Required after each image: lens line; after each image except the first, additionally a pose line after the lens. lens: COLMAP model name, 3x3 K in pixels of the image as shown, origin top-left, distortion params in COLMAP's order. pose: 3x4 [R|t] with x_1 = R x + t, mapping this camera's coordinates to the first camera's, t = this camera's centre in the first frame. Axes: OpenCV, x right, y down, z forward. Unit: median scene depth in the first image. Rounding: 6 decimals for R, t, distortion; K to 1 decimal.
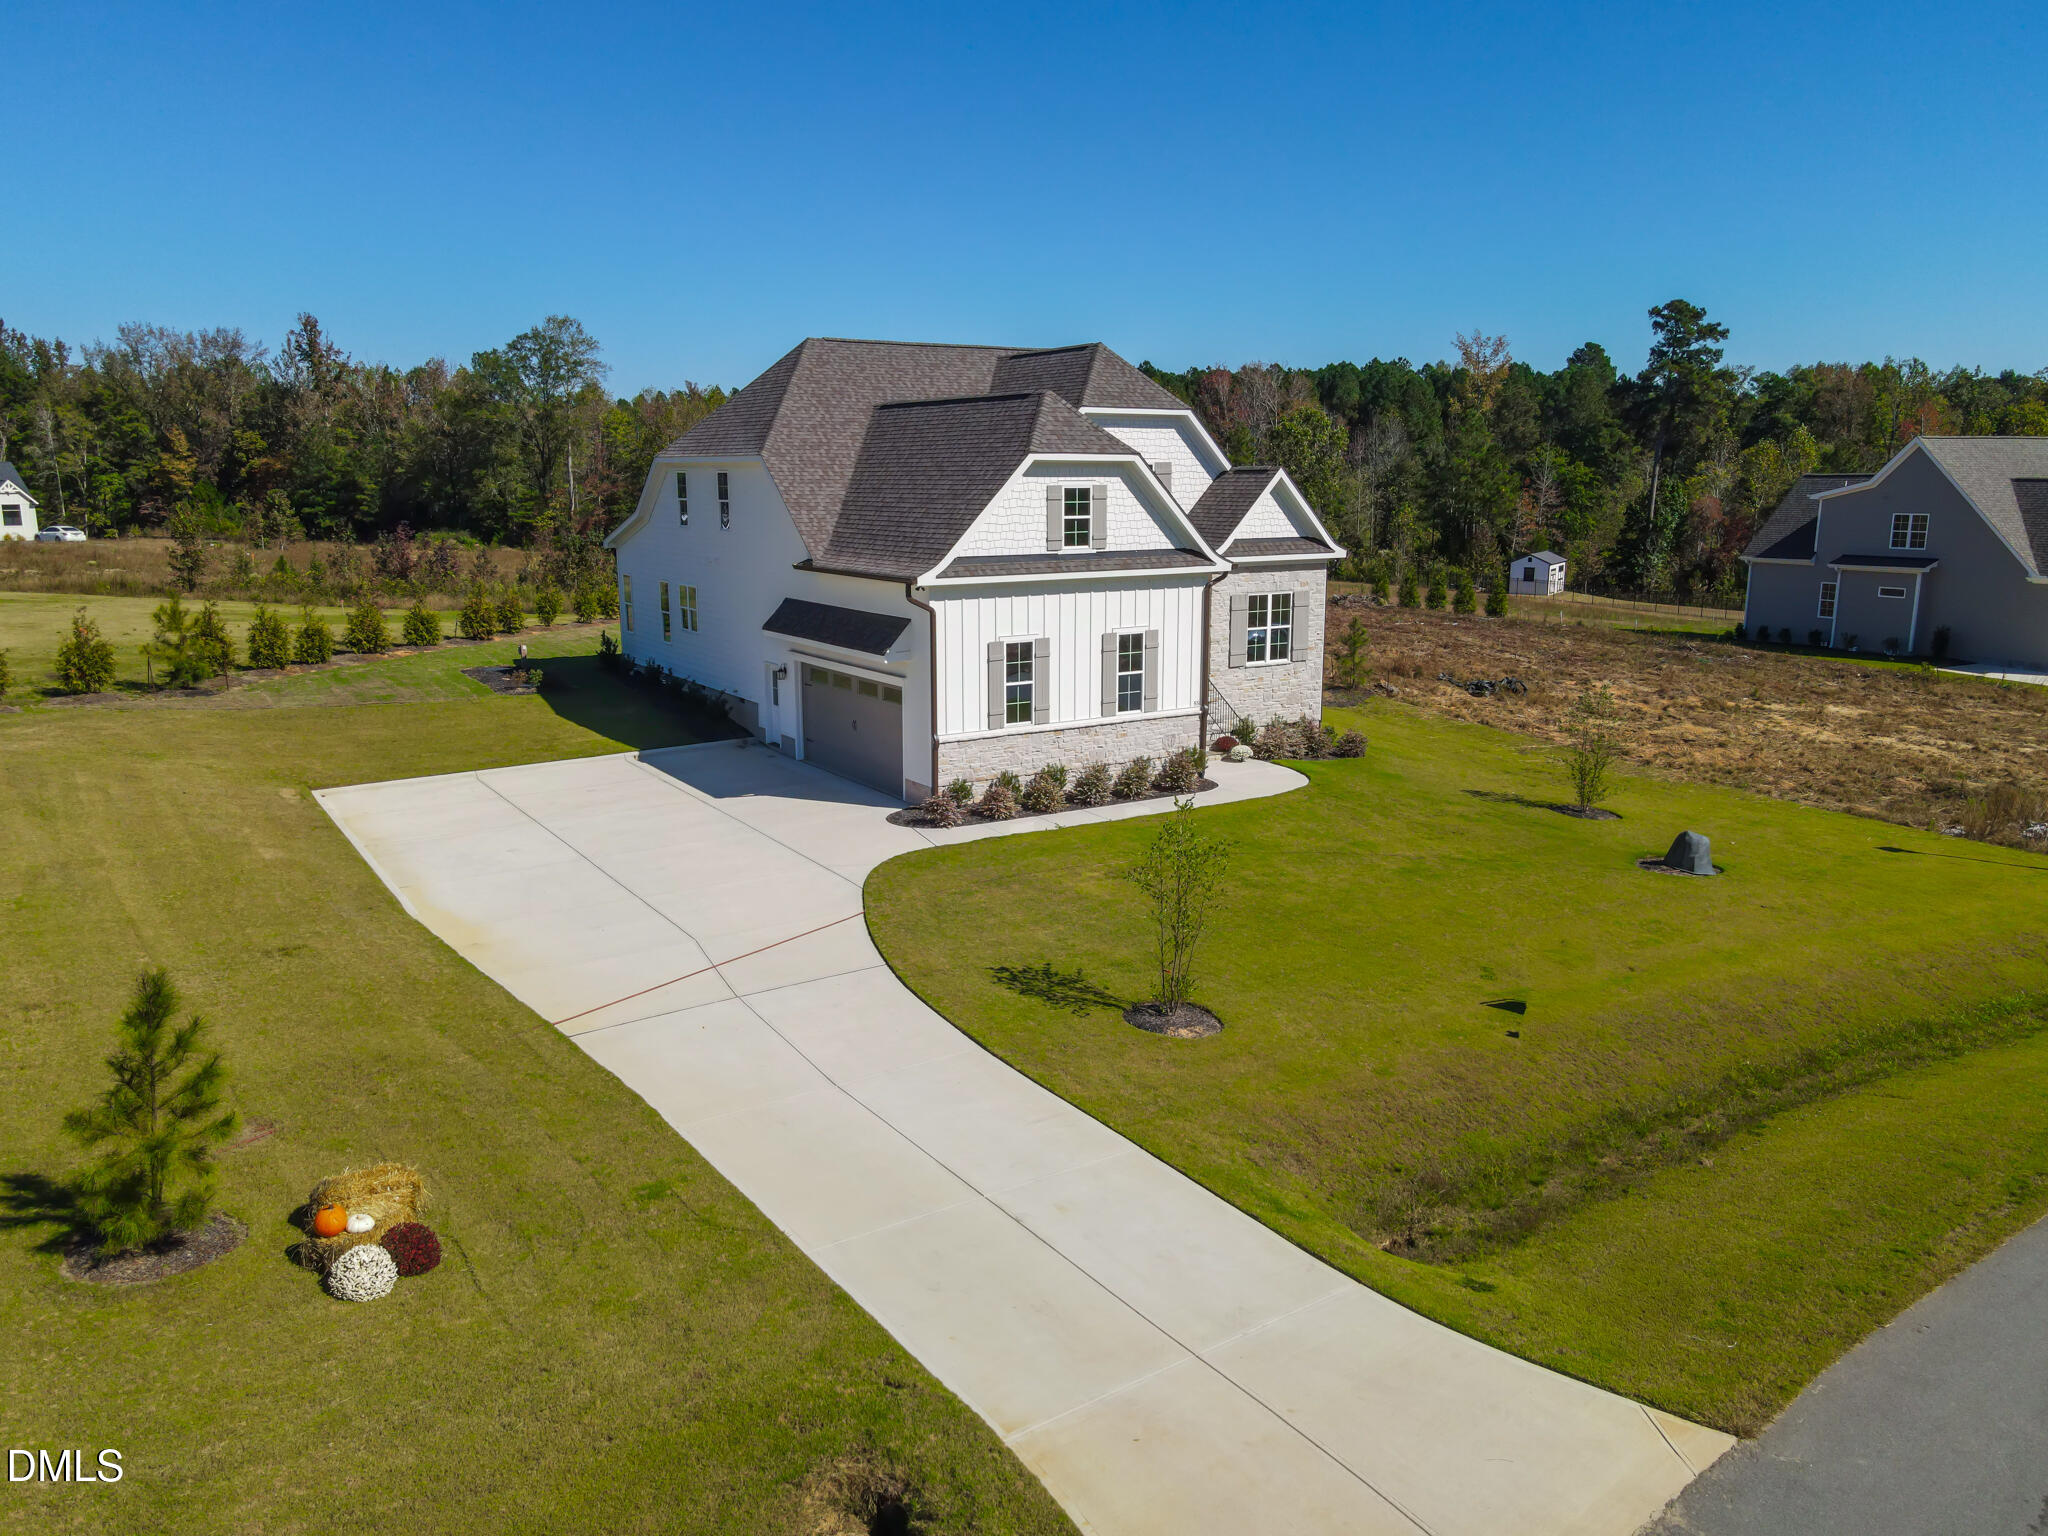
lens RADIAL K [[1495.9, 0, 1027.2], [0, 1495.9, 770.2], [0, 0, 1]] dist [0.019803, 0.044620]
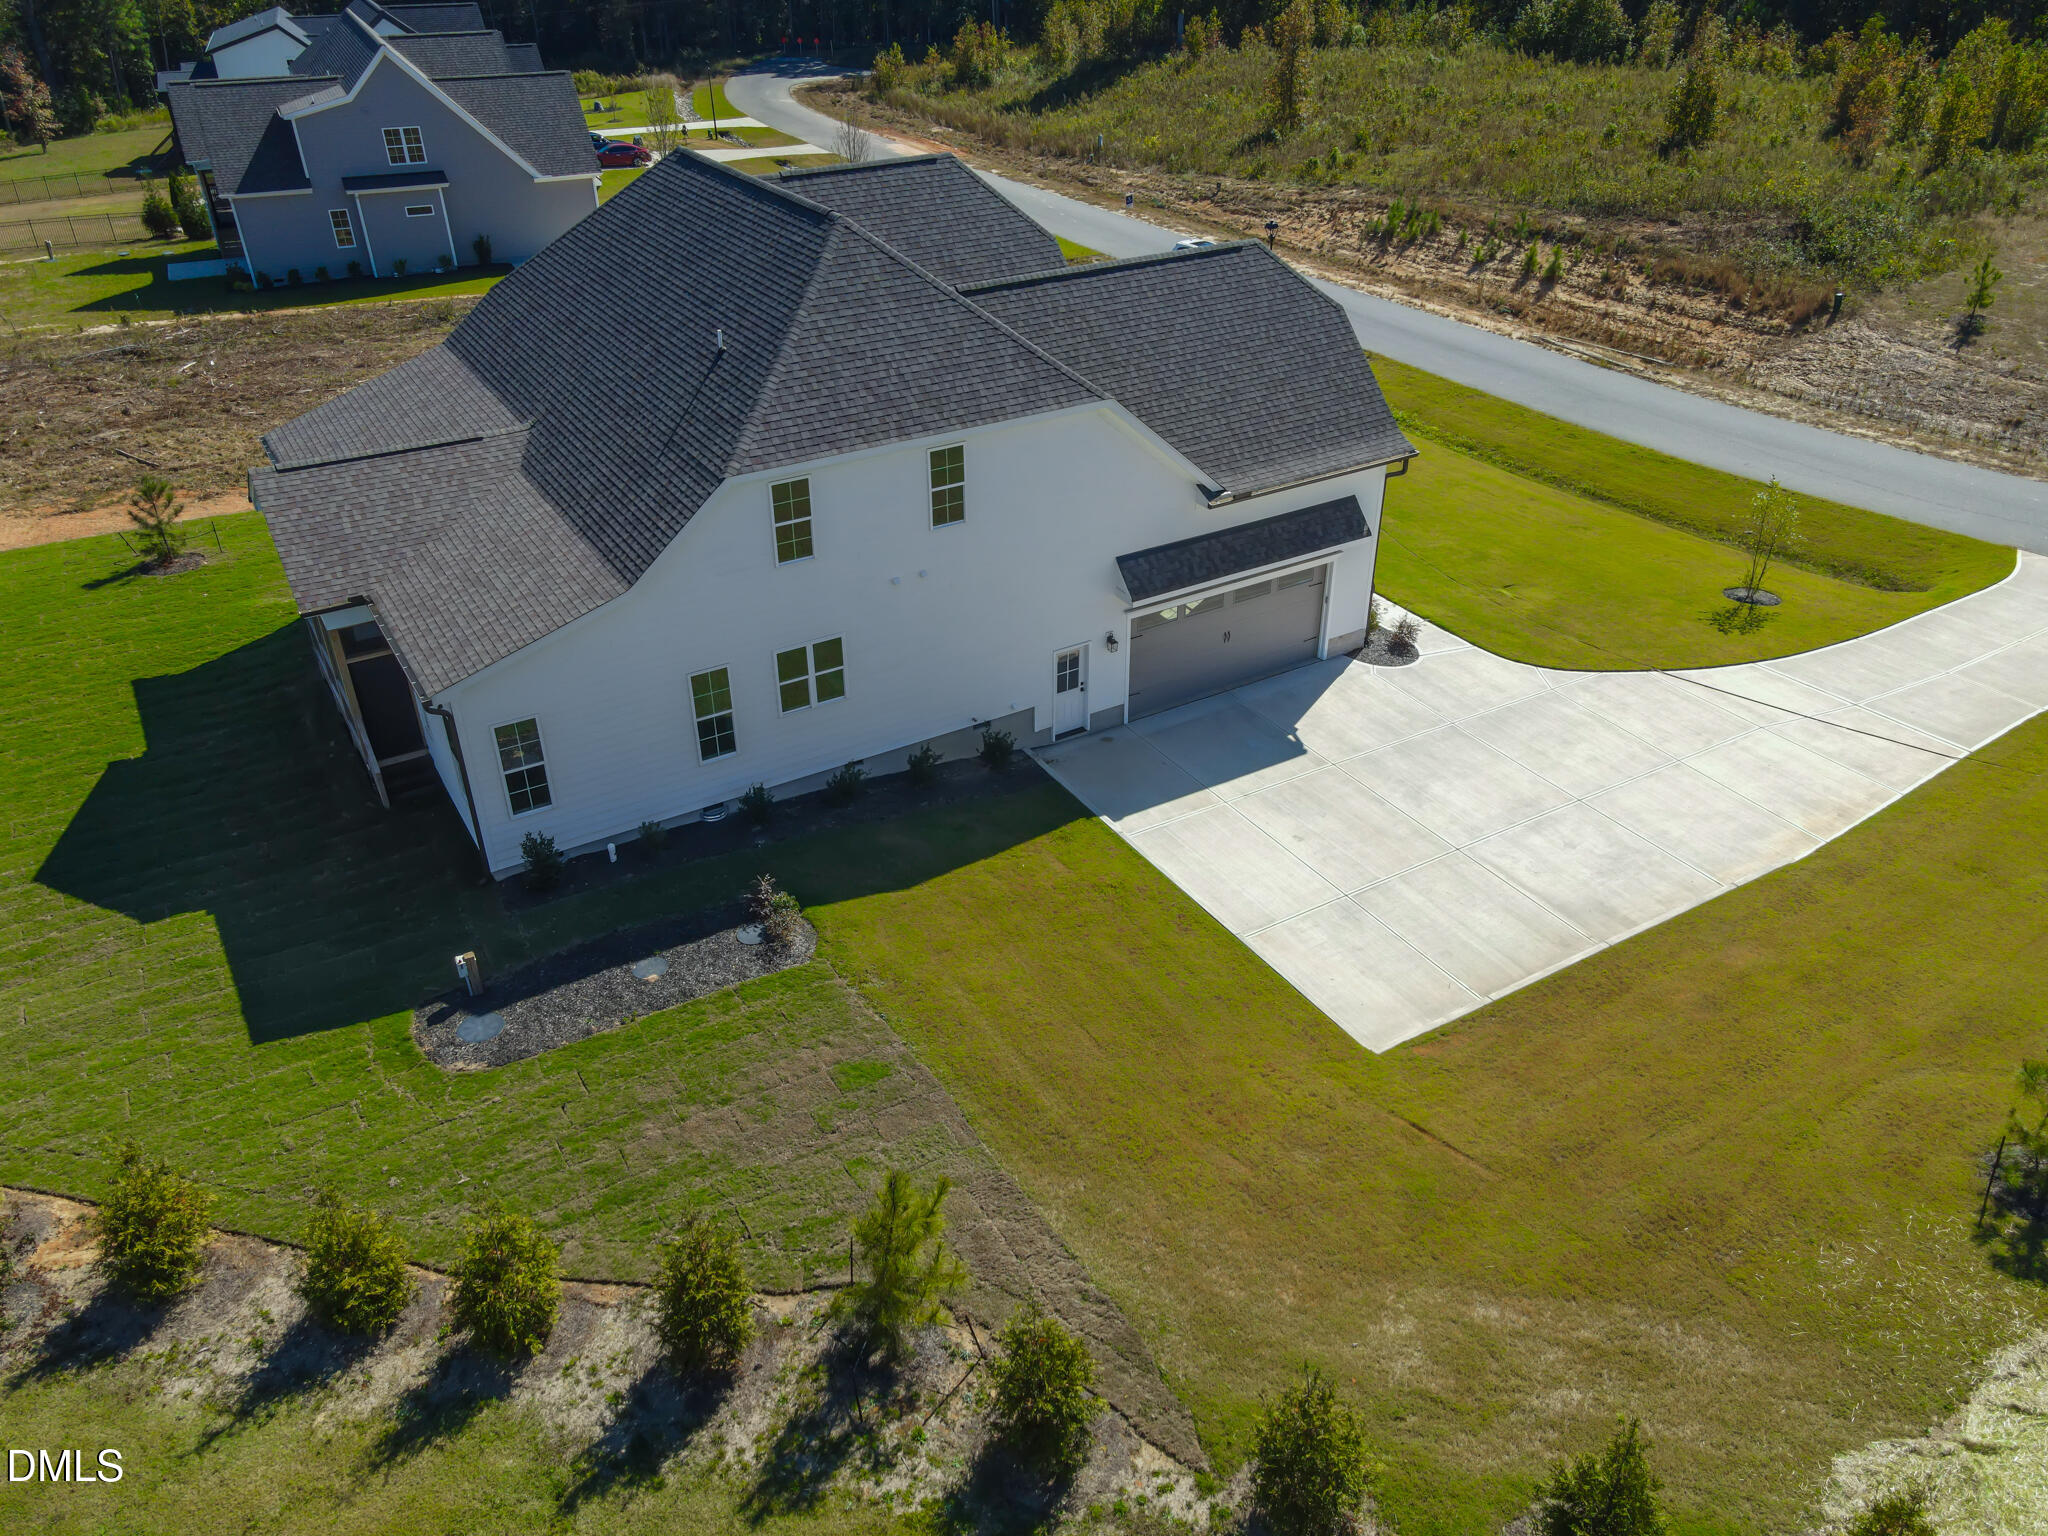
lens RADIAL K [[1488.8, 0, 1026.0], [0, 1488.8, 774.1], [0, 0, 1]] dist [0.038141, 0.004851]
pose [[0.026585, -0.528736, 0.848370, -0.918441], [0.202719, 0.833888, 0.513358, -0.445355], [-0.978876, 0.158333, 0.129354, 0.960603]]
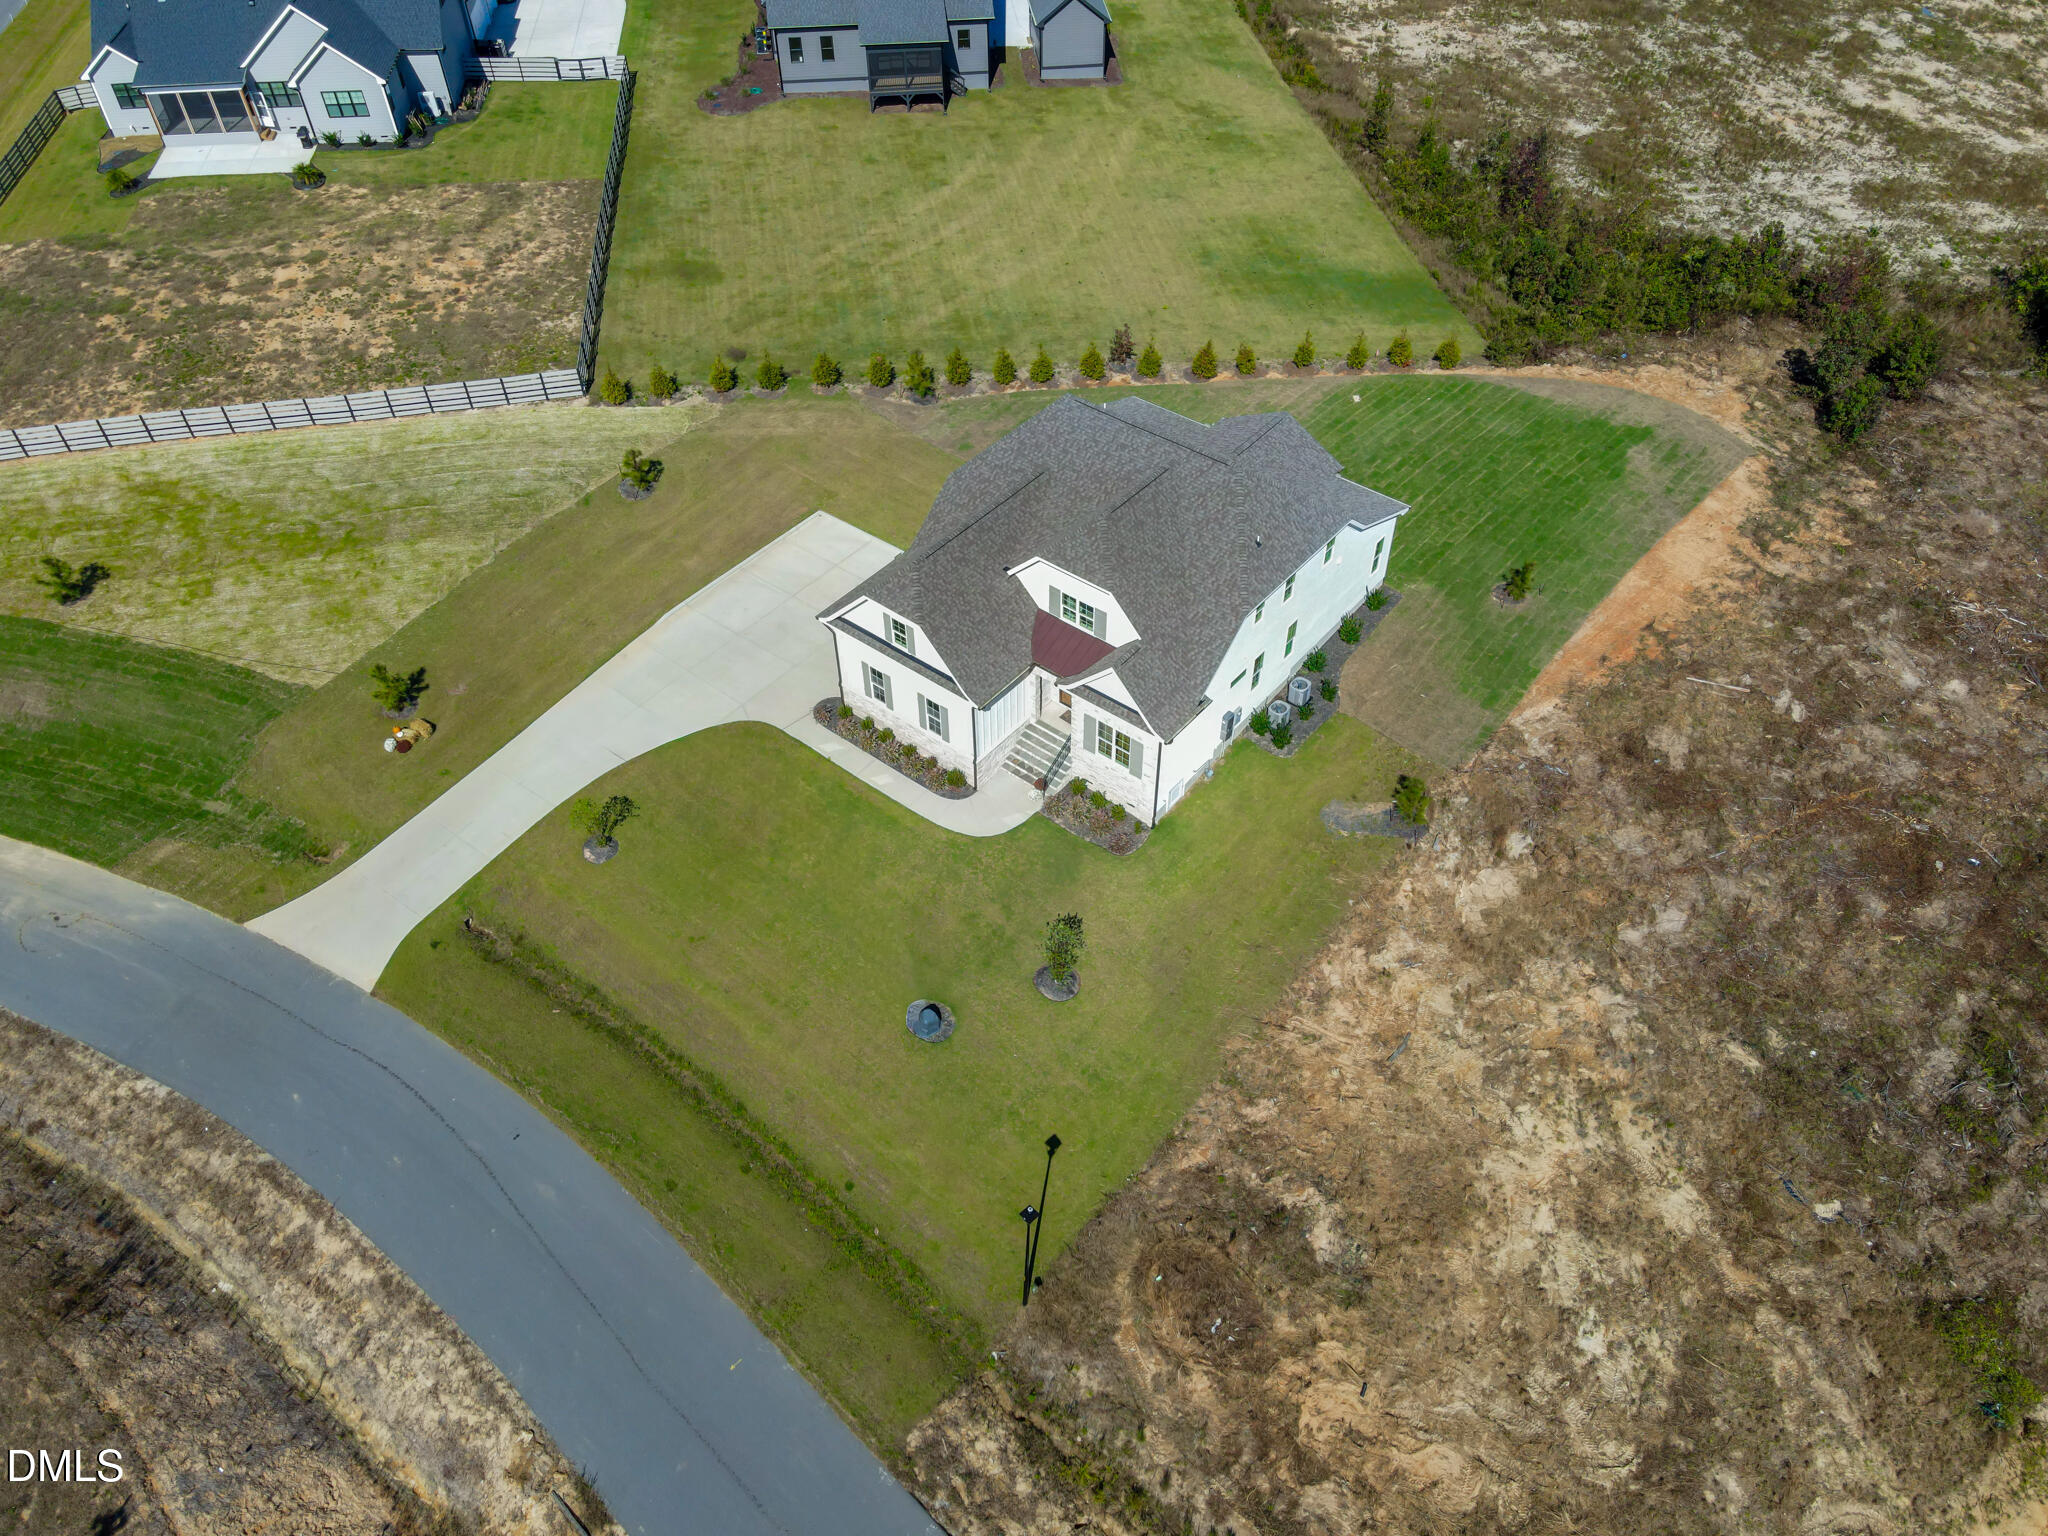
lens RADIAL K [[1495.9, 0, 1027.2], [0, 1495.9, 770.2], [0, 0, 1]] dist [0.019803, 0.044620]
pose [[0.311901, 0.678274, -0.665328, 1.191552], [-0.179544, 0.729721, 0.659751, -1.087875], [0.932996, -0.086321, 0.349381, 0.452113]]
